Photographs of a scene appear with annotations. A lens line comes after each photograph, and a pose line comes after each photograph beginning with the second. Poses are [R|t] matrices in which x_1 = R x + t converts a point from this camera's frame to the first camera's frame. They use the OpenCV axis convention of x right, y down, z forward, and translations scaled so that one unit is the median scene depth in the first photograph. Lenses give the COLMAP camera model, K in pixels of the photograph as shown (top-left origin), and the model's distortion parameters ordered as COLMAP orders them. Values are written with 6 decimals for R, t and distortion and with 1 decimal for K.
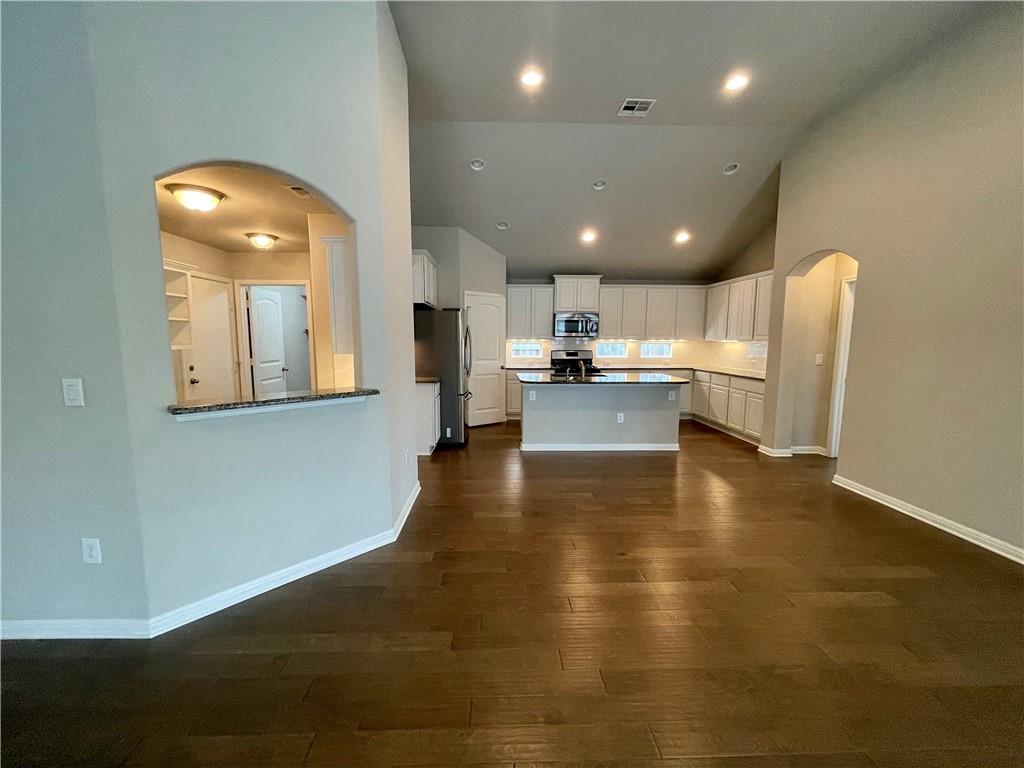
lens RADIAL K [[411.2, 0, 505.1], [0, 411.2, 388.4], [0, 0, 1]] dist [-0.009968, -0.001366]
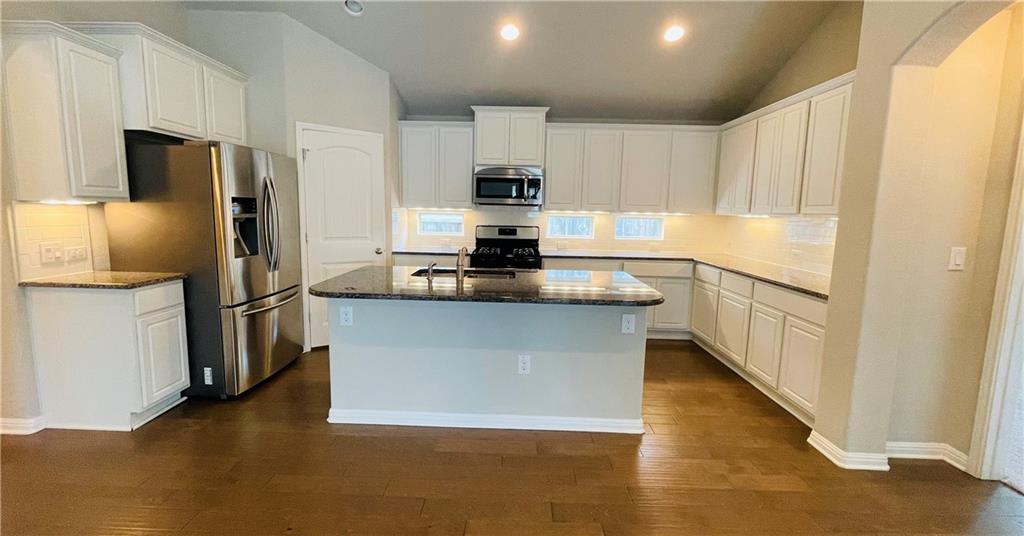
lens RADIAL K [[412.7, 0, 505.6], [0, 412.7, 262.7], [0, 0, 1]] dist [-0.000288, 0.000833]
pose [[0.998705, 0.024242, -0.044729, 0.219262], [-0.024111, 0.999703, 0.003469, -0.041987], [0.044800, -0.002386, 0.998993, 0.394016]]
